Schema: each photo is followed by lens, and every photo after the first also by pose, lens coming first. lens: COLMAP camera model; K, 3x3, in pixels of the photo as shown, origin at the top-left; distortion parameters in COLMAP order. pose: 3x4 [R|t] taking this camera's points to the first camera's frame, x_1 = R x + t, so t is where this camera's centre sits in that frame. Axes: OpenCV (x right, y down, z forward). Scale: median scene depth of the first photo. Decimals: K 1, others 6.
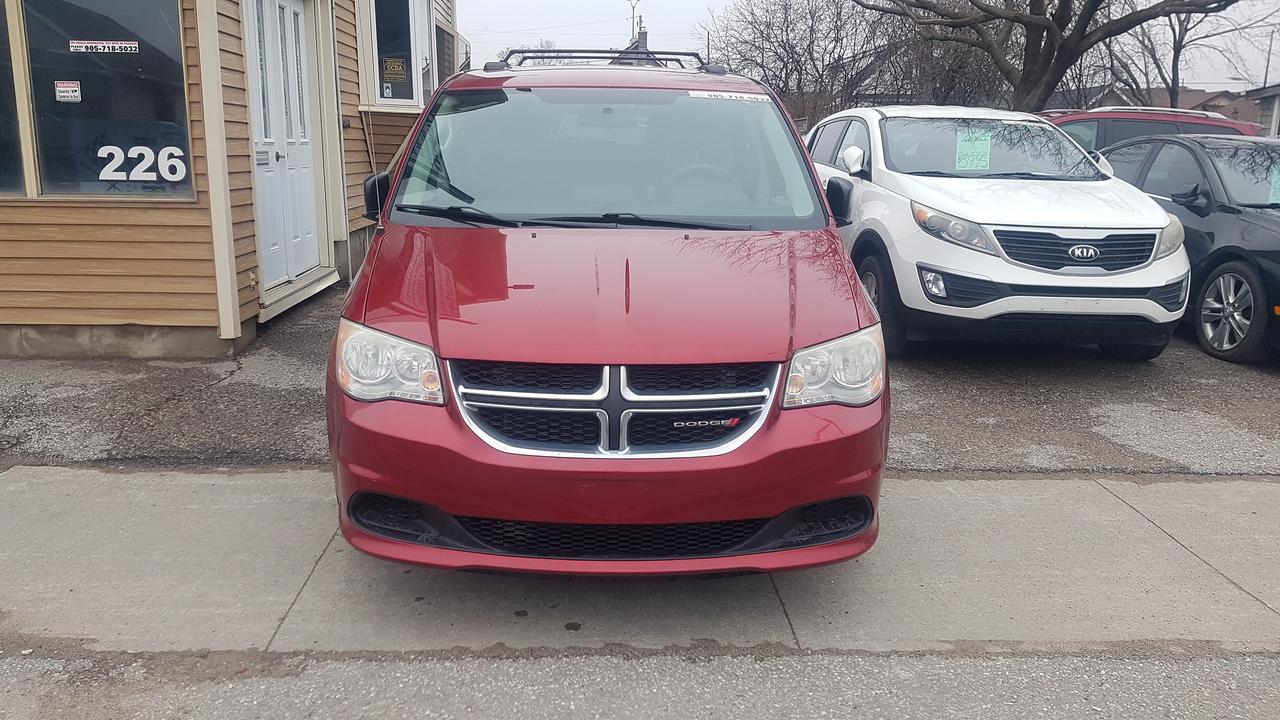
lens RADIAL K [[990.9, 0, 608.2], [0, 990.9, 360.7], [0, 0, 1]] dist [0.069379, -0.116703]
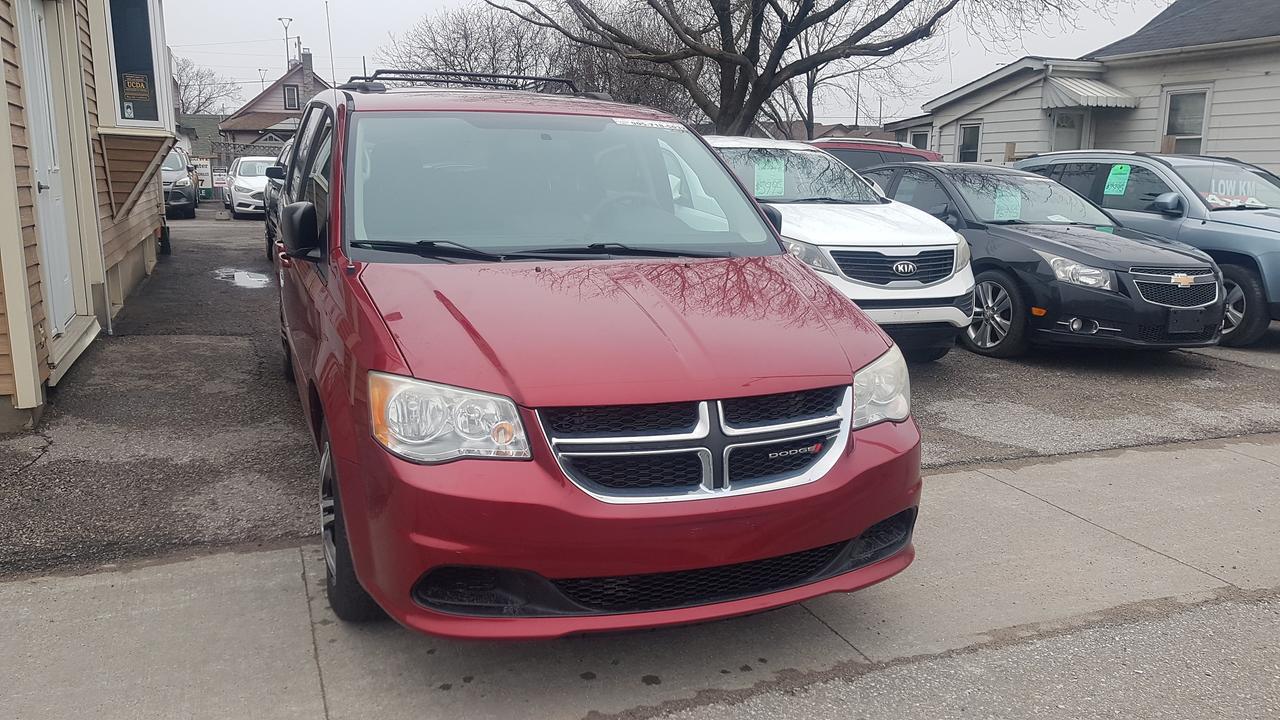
lens RADIAL K [[990.9, 0, 618.4], [0, 990.9, 369.3], [0, 0, 1]] dist [0.069379, -0.116703]
pose [[0.940847, -0.068895, 0.331755, -0.294145], [0.074703, 0.997194, -0.004771, -0.020558], [-0.330496, 0.029272, 0.943354, 0.089223]]
